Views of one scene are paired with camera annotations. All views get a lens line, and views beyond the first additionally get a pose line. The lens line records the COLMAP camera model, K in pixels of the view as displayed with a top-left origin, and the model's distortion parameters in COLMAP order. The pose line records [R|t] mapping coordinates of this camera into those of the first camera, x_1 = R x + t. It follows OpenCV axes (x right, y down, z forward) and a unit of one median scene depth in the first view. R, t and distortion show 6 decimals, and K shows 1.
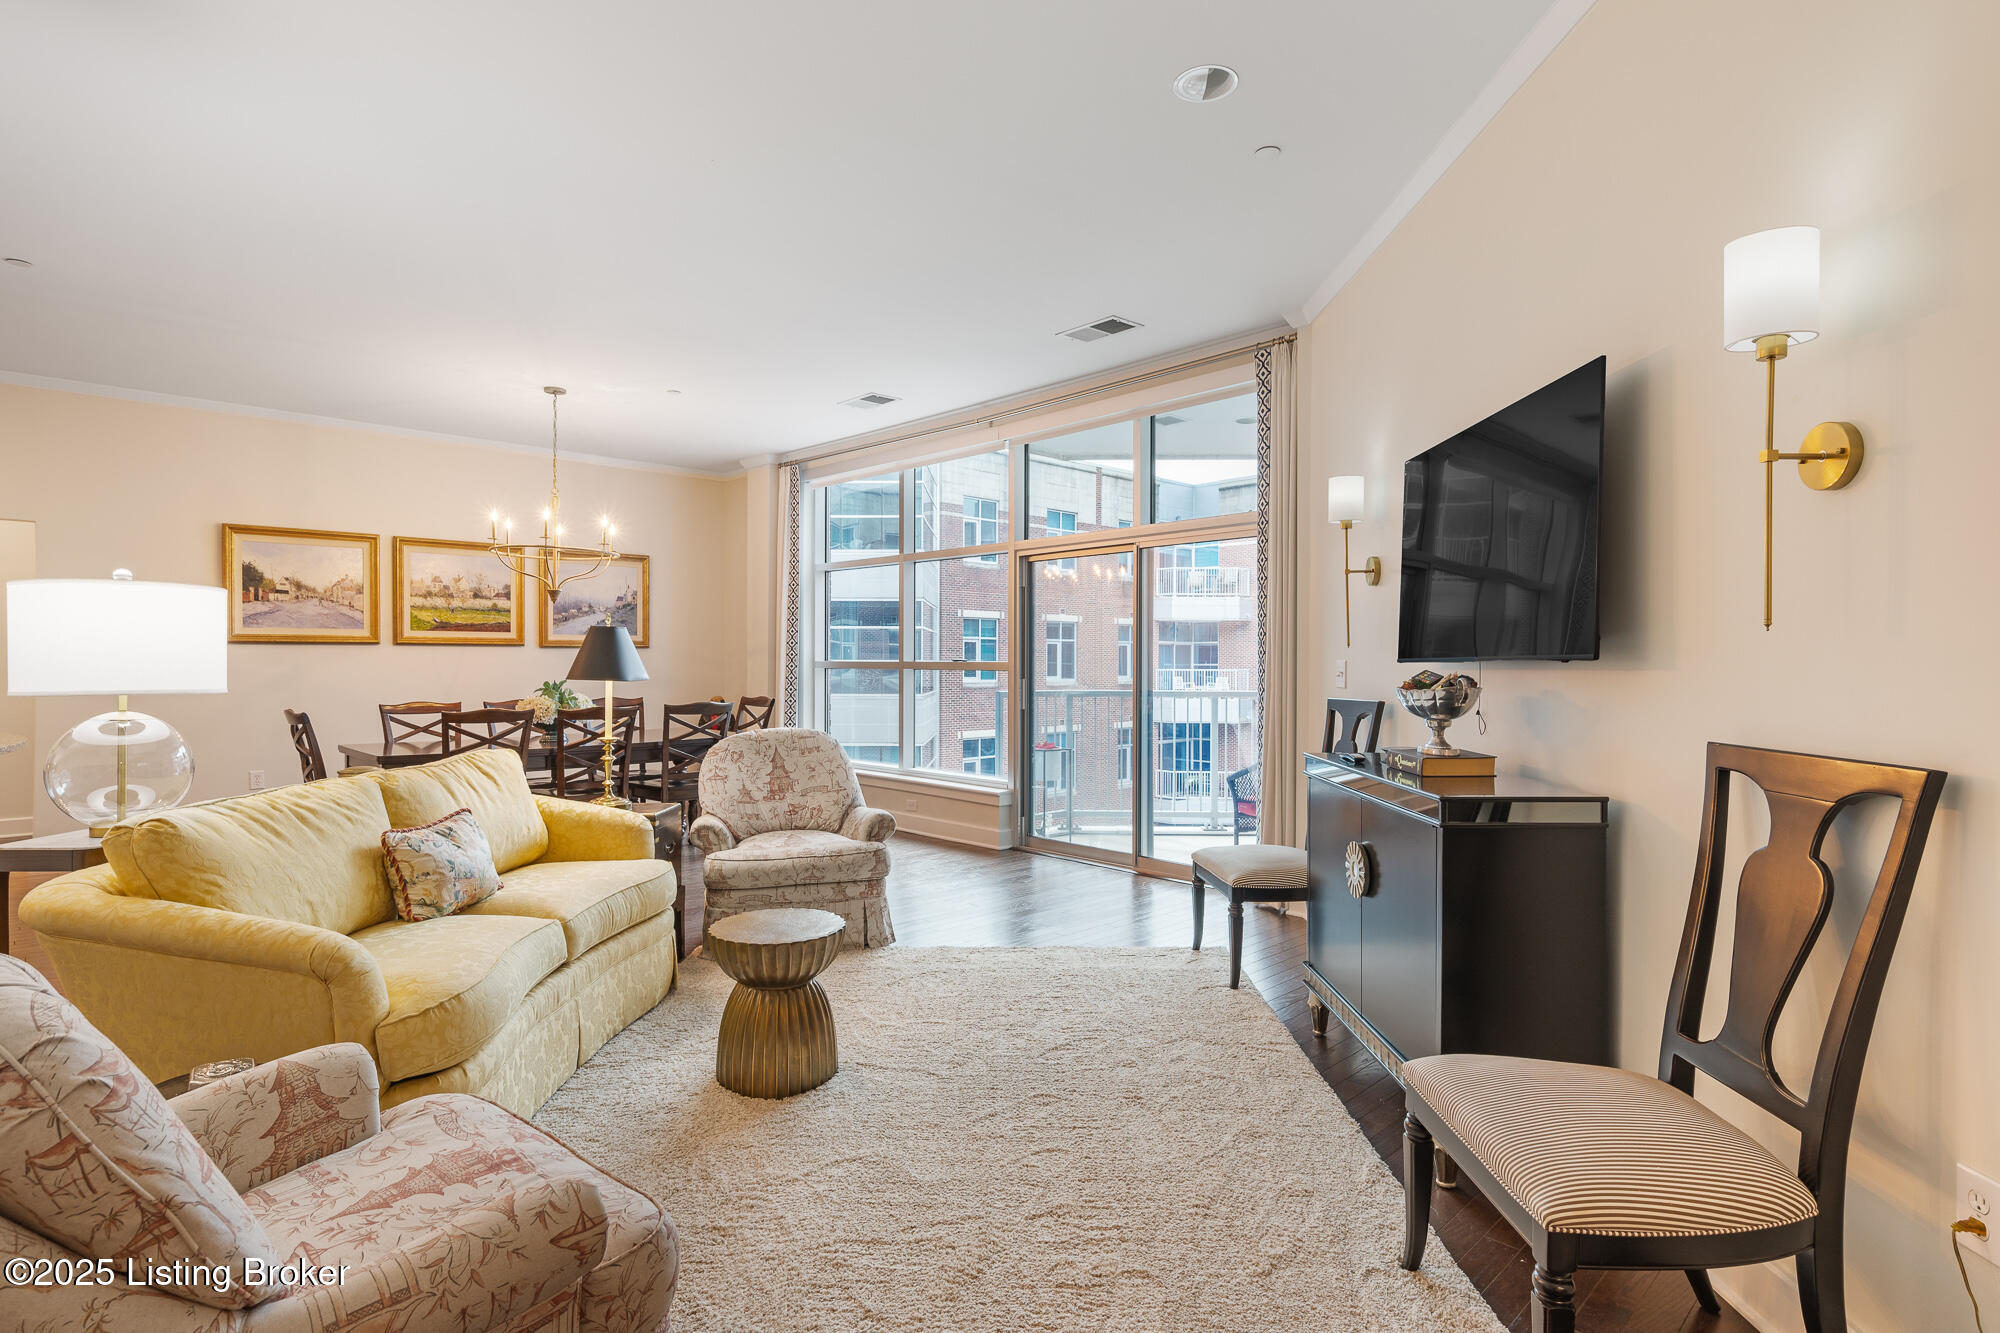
lens RADIAL K [[1002.8, 0, 991.1], [0, 1002.8, 663.8], [0, 0, 1]] dist [-0.009049, -0.000057]
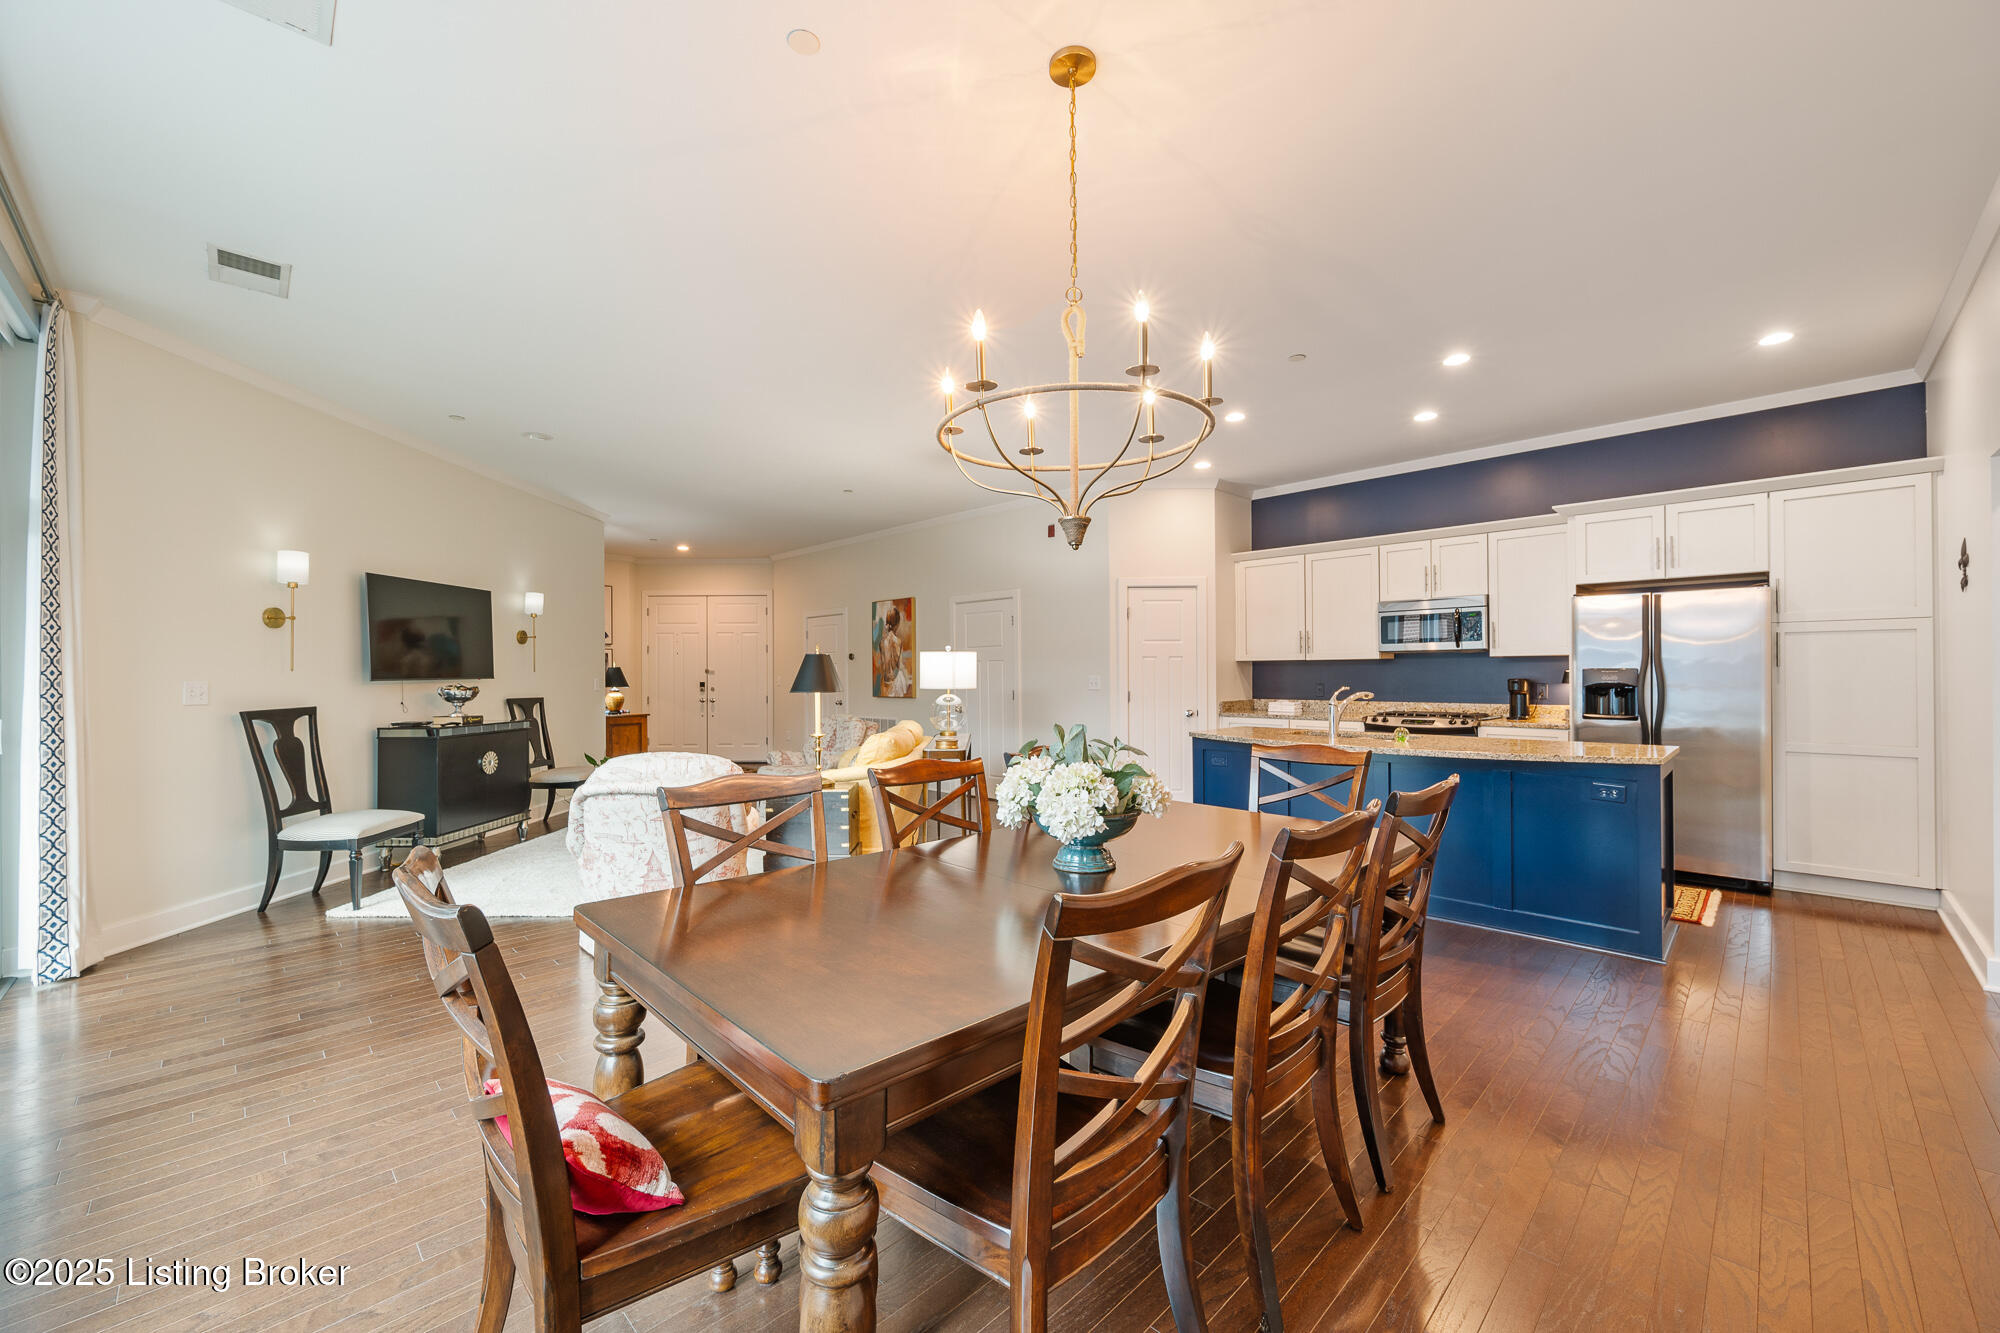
lens RADIAL K [[782.3, 0, 991.9], [0, 782.3, 674.5], [0, 0, 1]] dist [-0.001826, 0.000270]
pose [[-0.999988, 0.004401, -0.002203, -0.395203], [0.004395, 0.999987, 0.002428, -0.006917], [0.002214, 0.002419, -0.999995, 1.326895]]
